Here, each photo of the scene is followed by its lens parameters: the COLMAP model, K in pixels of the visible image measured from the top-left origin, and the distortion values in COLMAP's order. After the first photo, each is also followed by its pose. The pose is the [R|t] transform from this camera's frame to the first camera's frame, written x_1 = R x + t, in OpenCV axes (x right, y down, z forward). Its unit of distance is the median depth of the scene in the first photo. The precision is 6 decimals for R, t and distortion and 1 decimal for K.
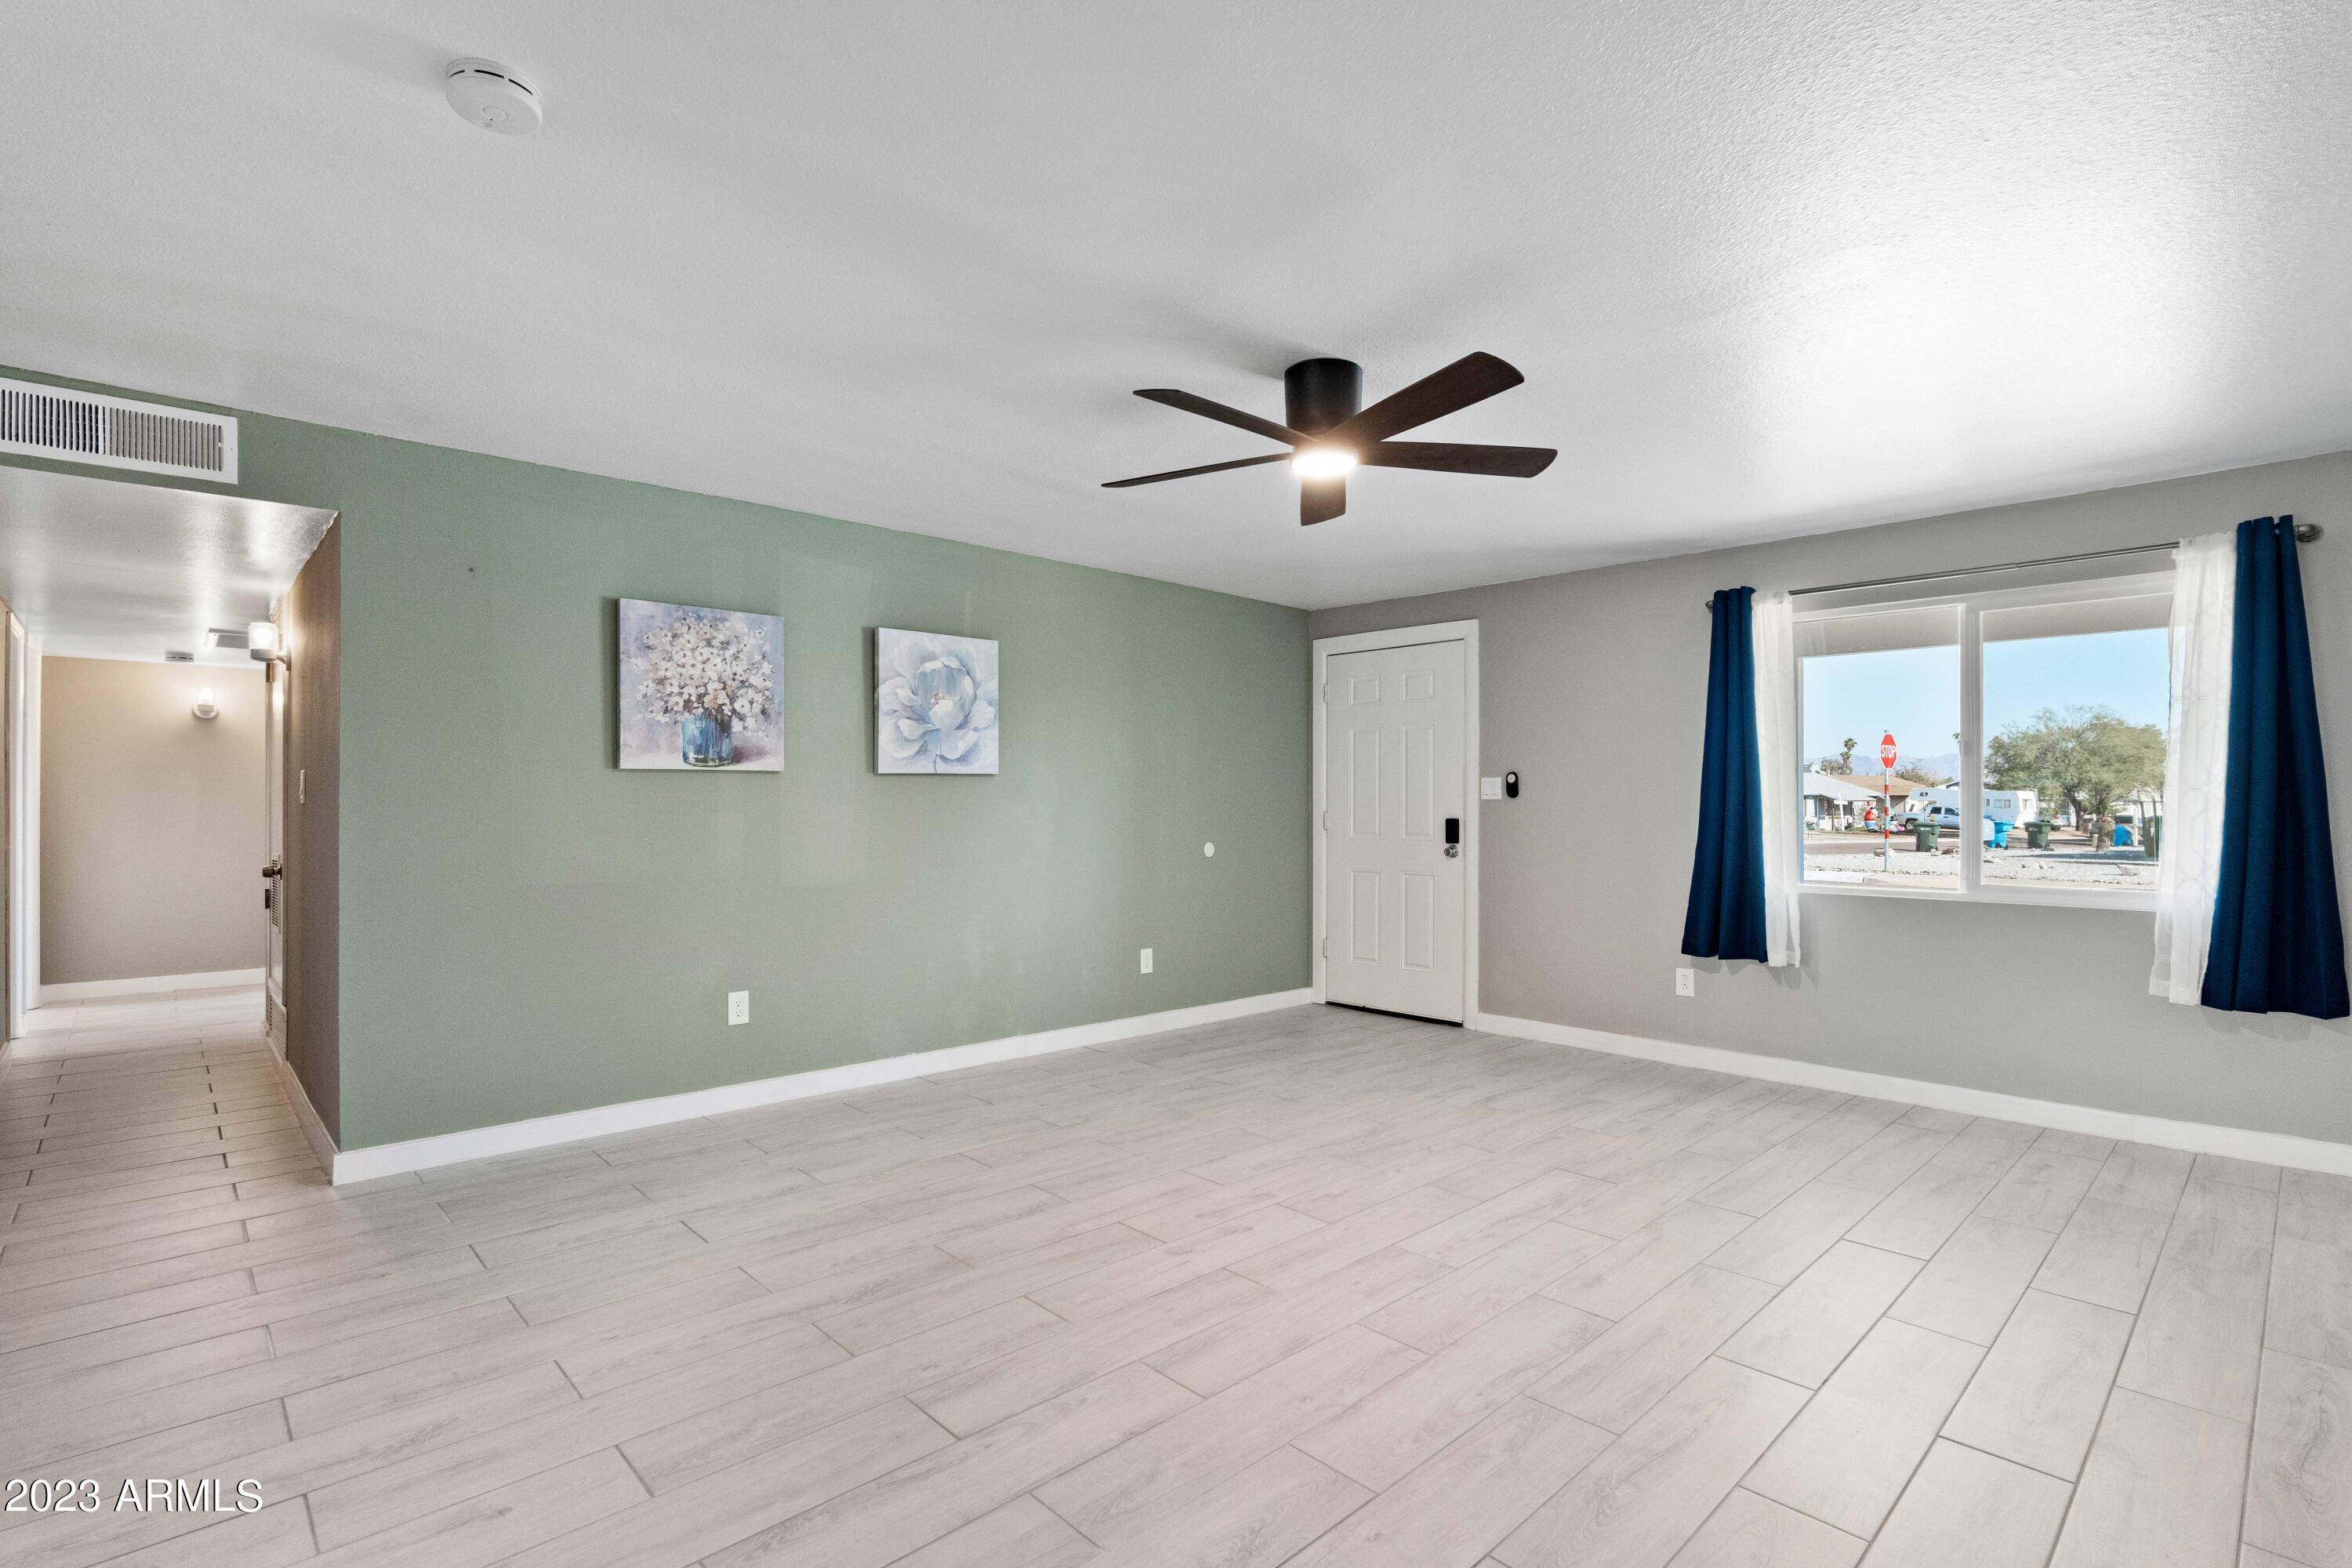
lens RADIAL K [[1100.7, 0, 1171.7], [0, 1100.7, 796.7], [0, 0, 1]] dist [-0.022517, 0.001733]
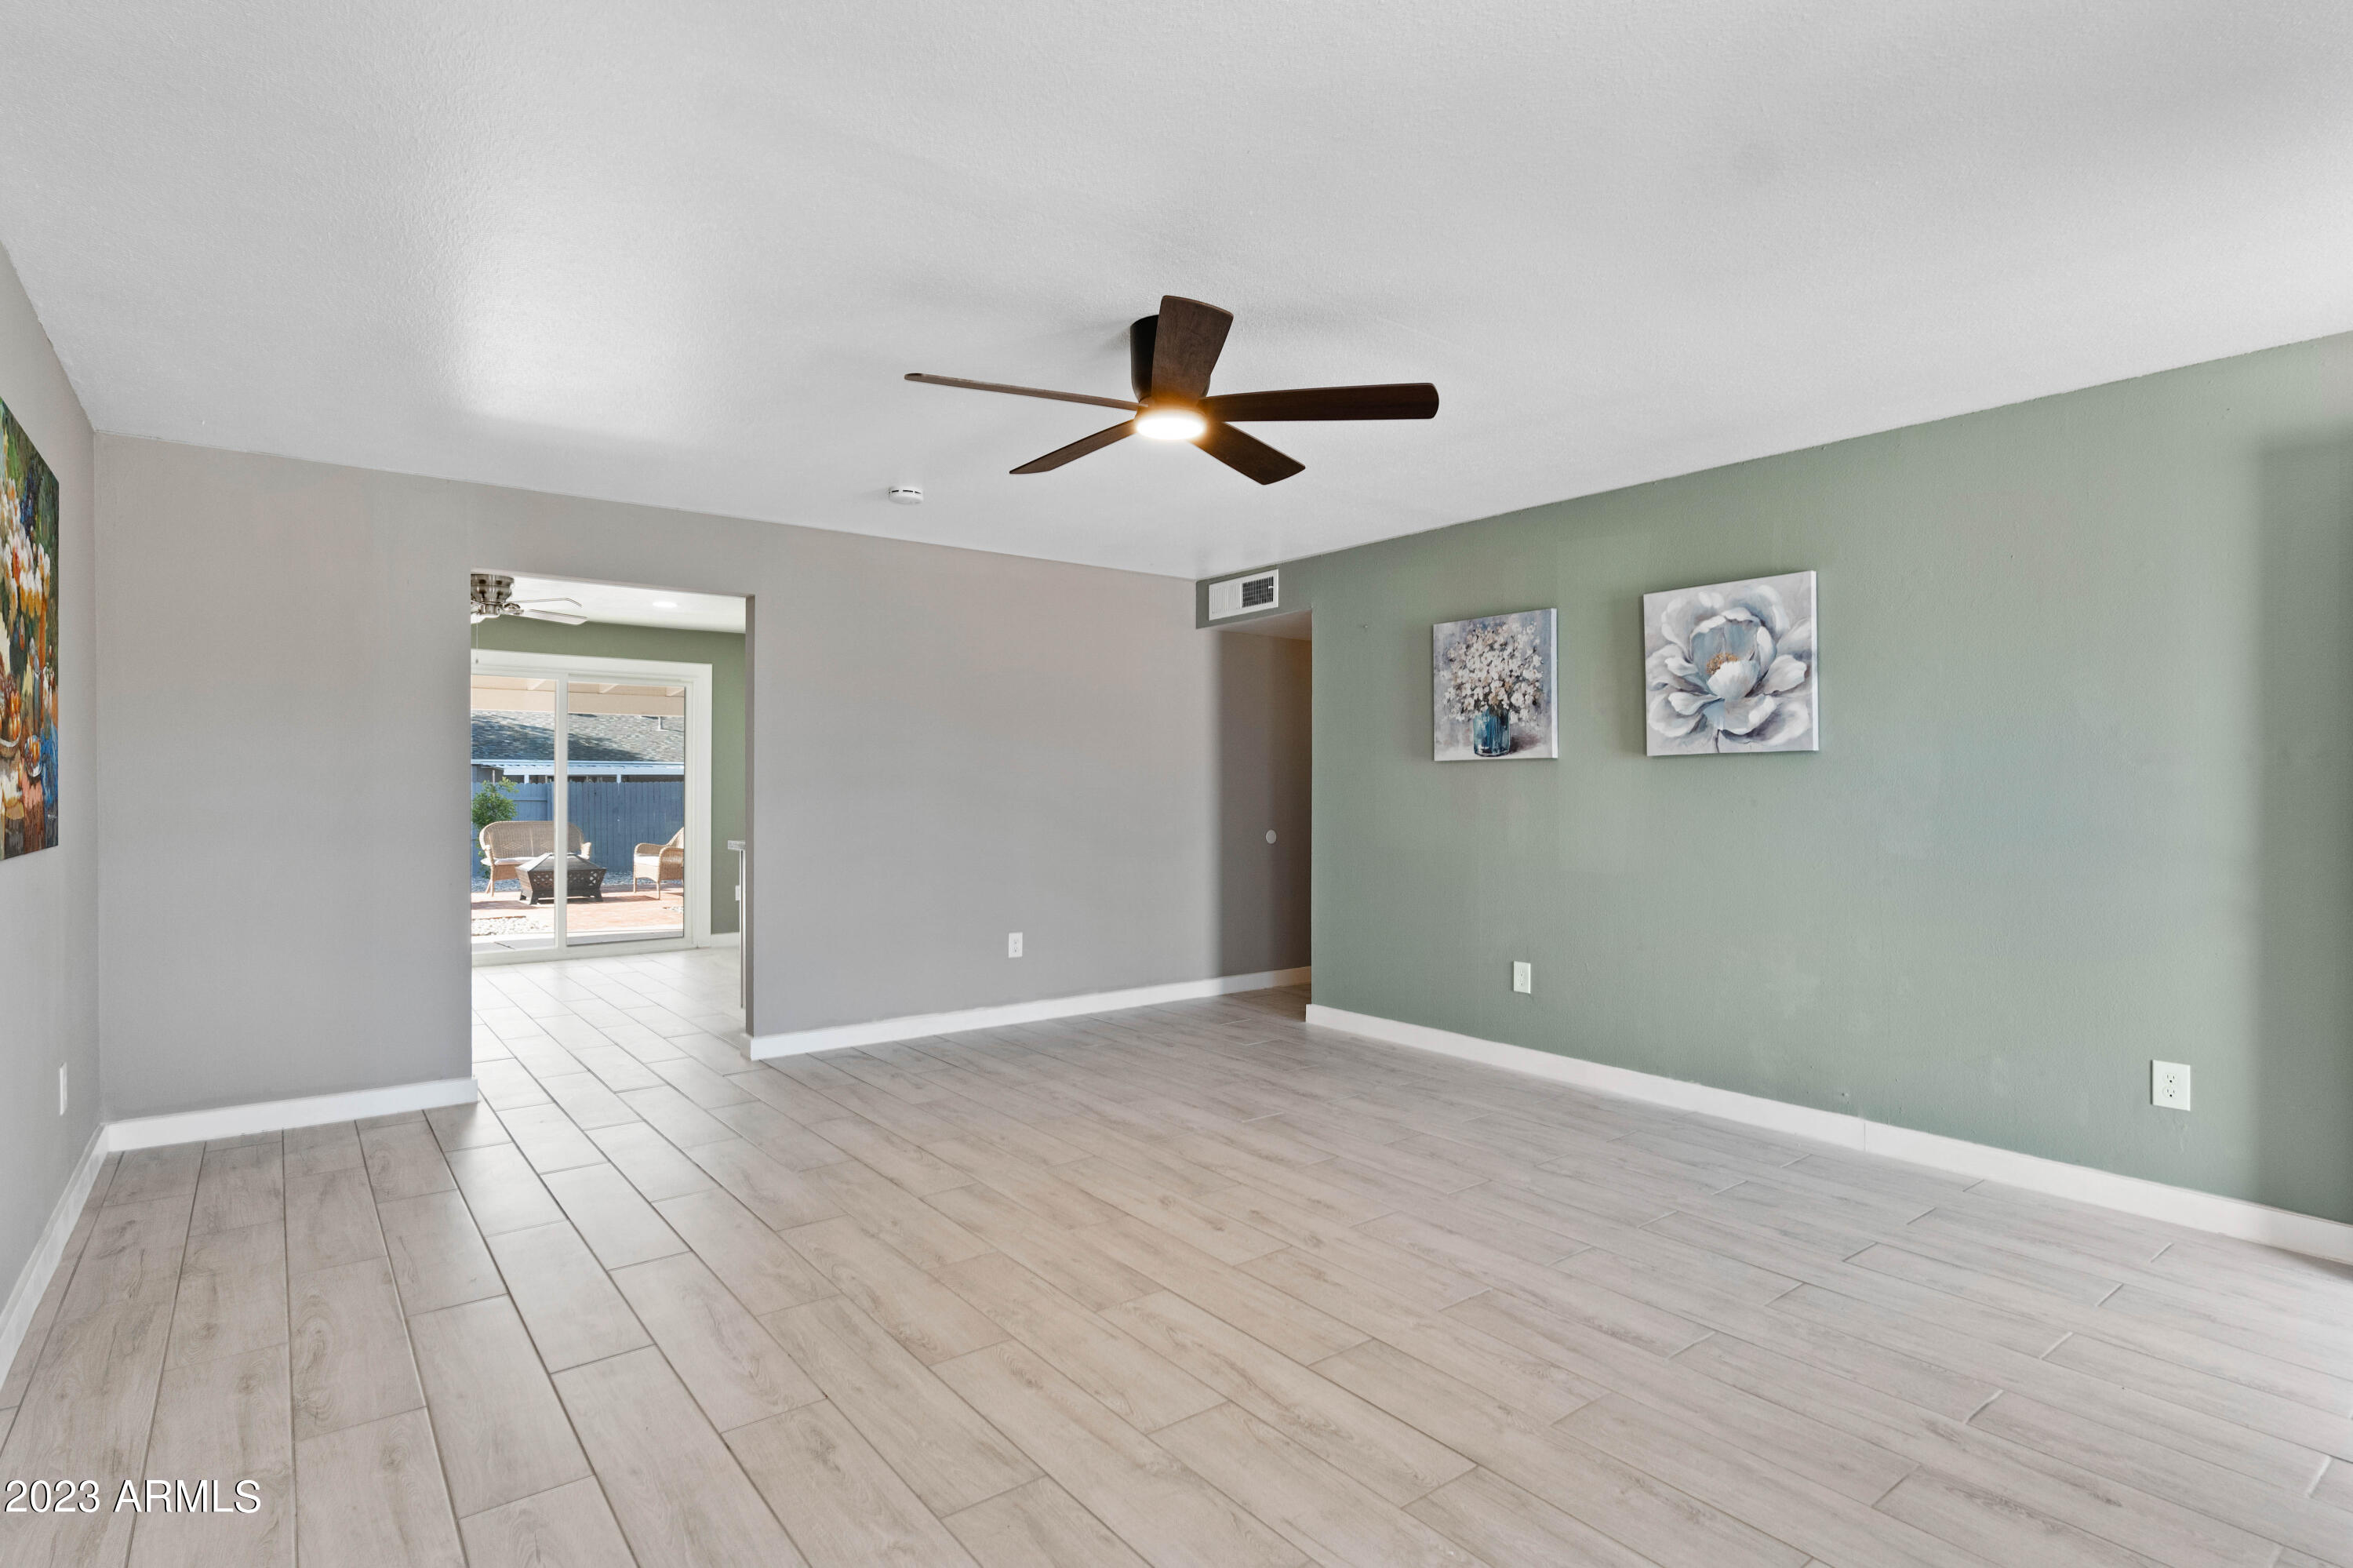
lens RADIAL K [[1178.2, 0, 1170.7], [0, 1178.2, 788.0], [0, 0, 1]] dist [-0.014852, -0.000585]
pose [[-0.101098, -0.000781, -0.994876, 0.800411], [0.002139, 0.999997, -0.001003, 0.005581], [0.994874, -0.002230, -0.101096, 0.772752]]
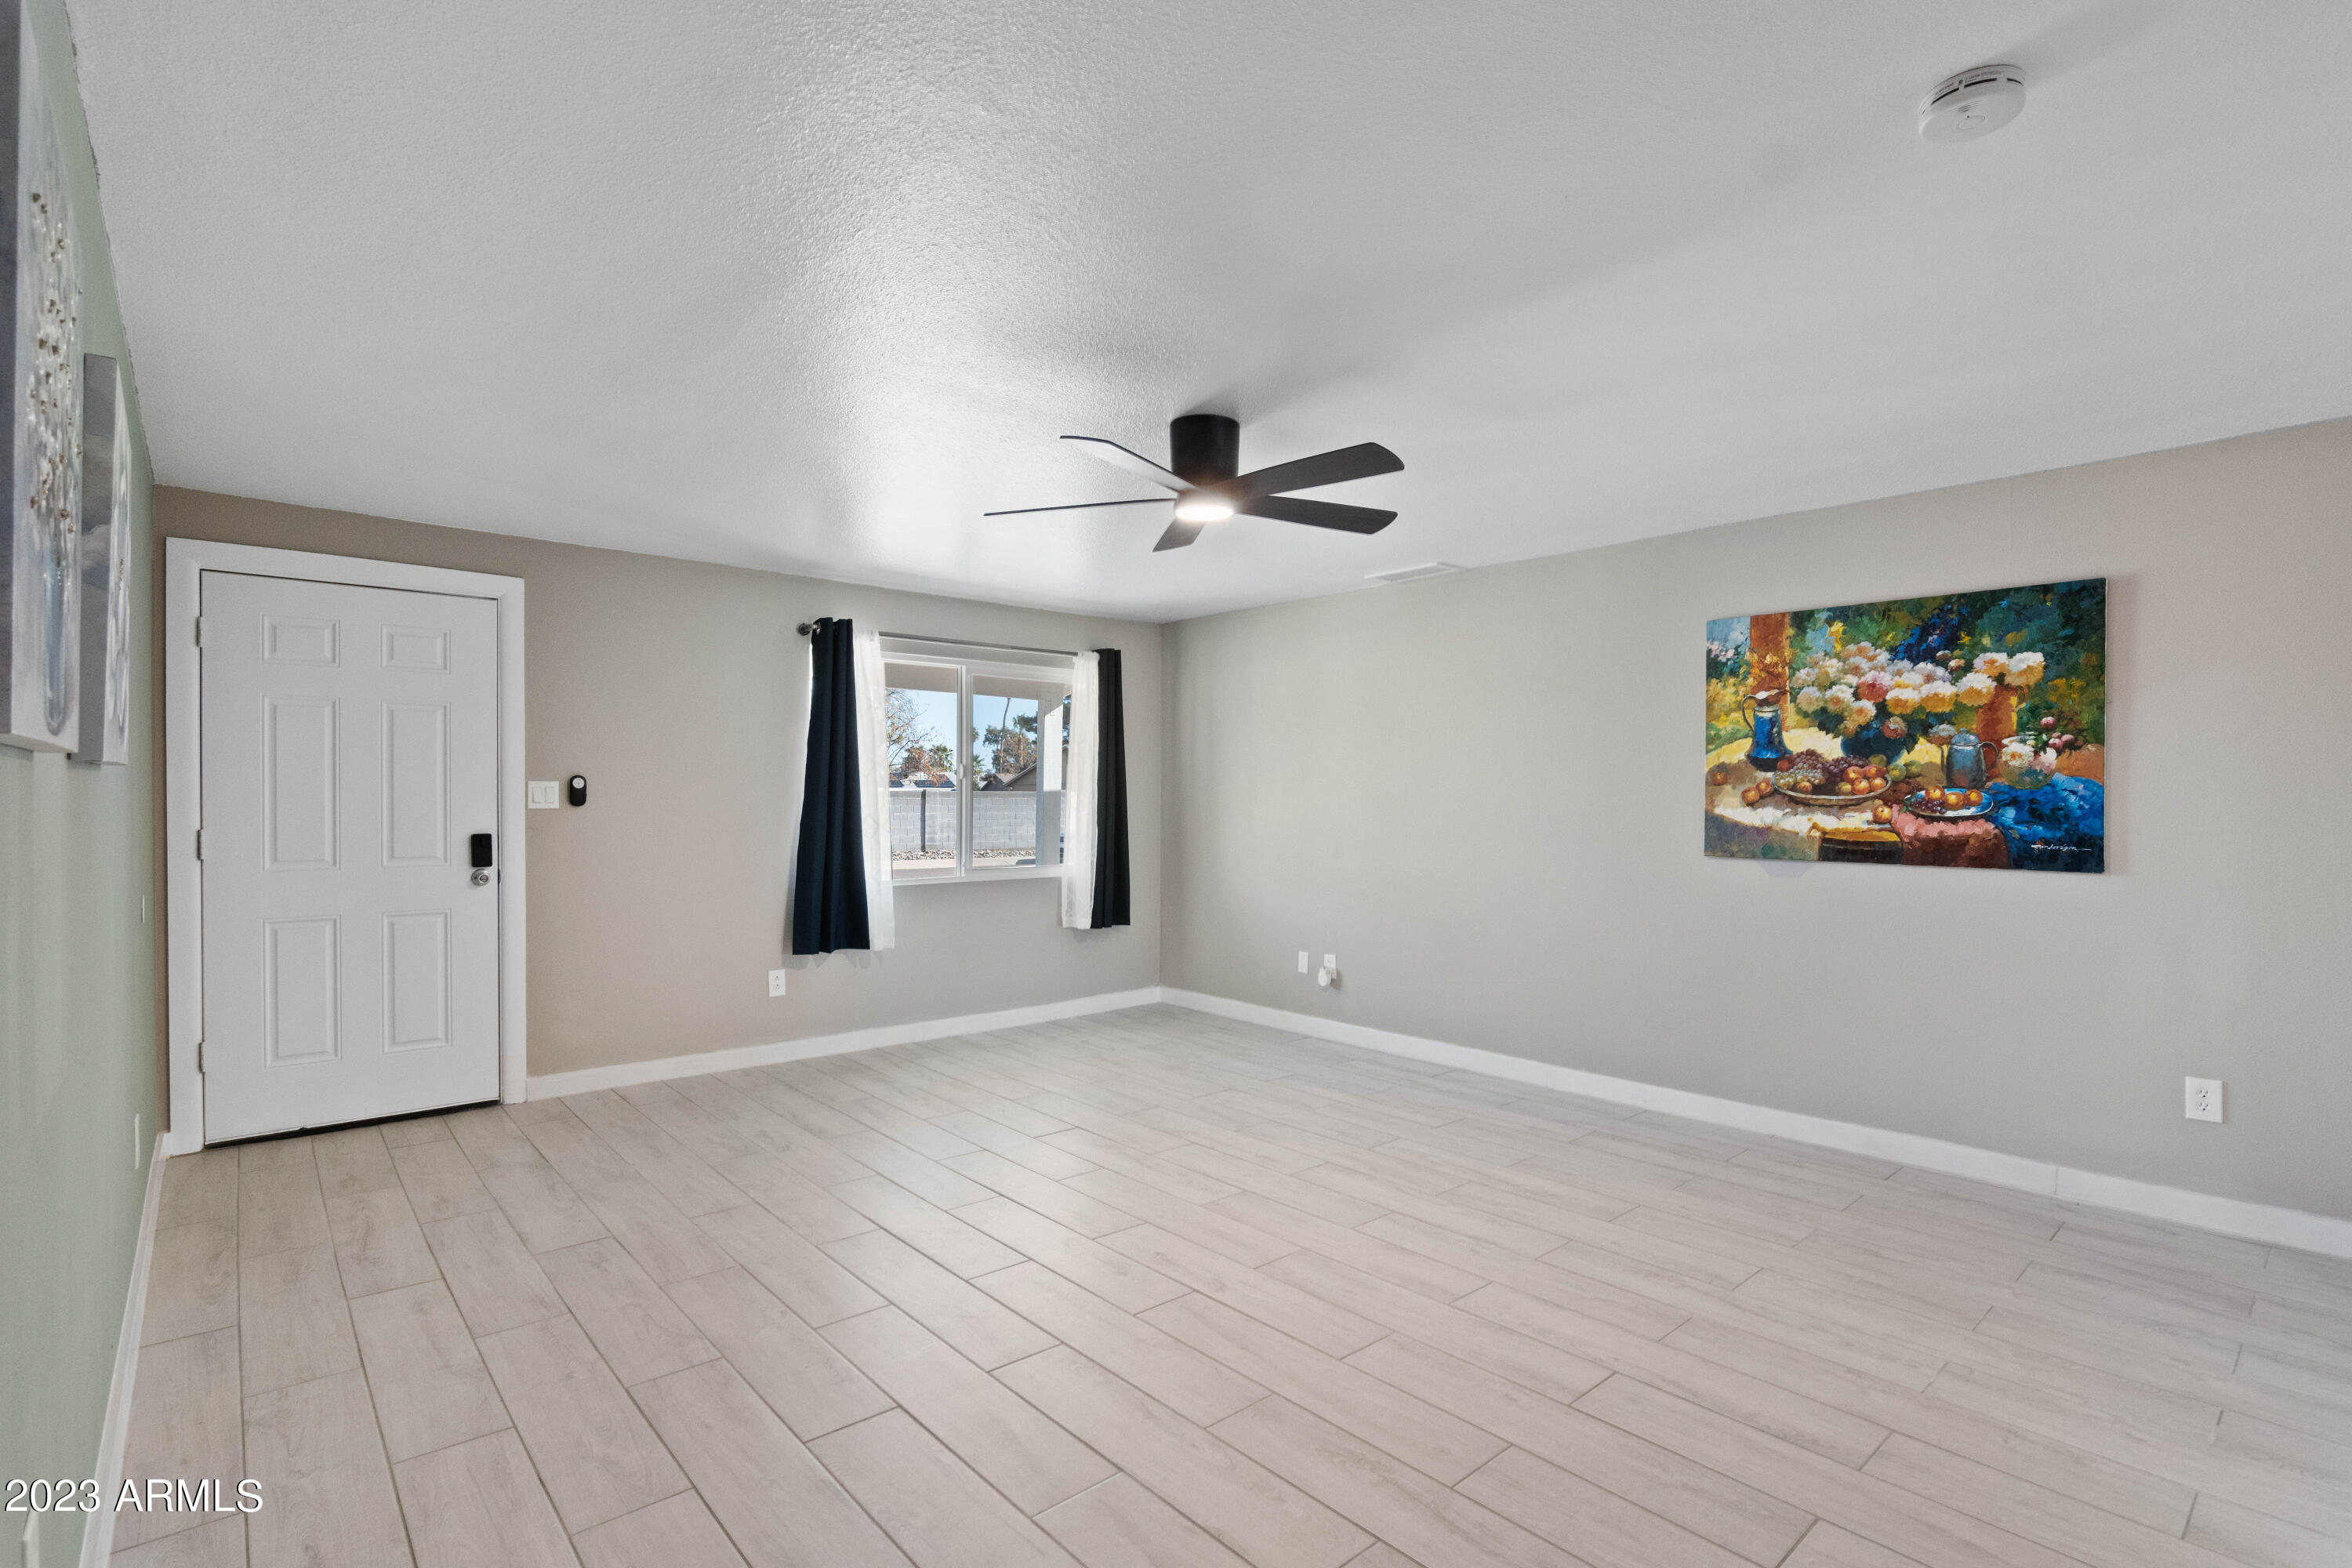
lens RADIAL K [[1100.7, 0, 1178.3], [0, 1100.7, 794.5], [0, 0, 1]] dist [-0.022517, 0.001733]
pose [[0.033749, 0.001132, 0.999430, -0.668726], [-0.008044, 0.999967, -0.000861, -0.014714], [-0.999398, -0.008010, 0.033757, 0.692627]]
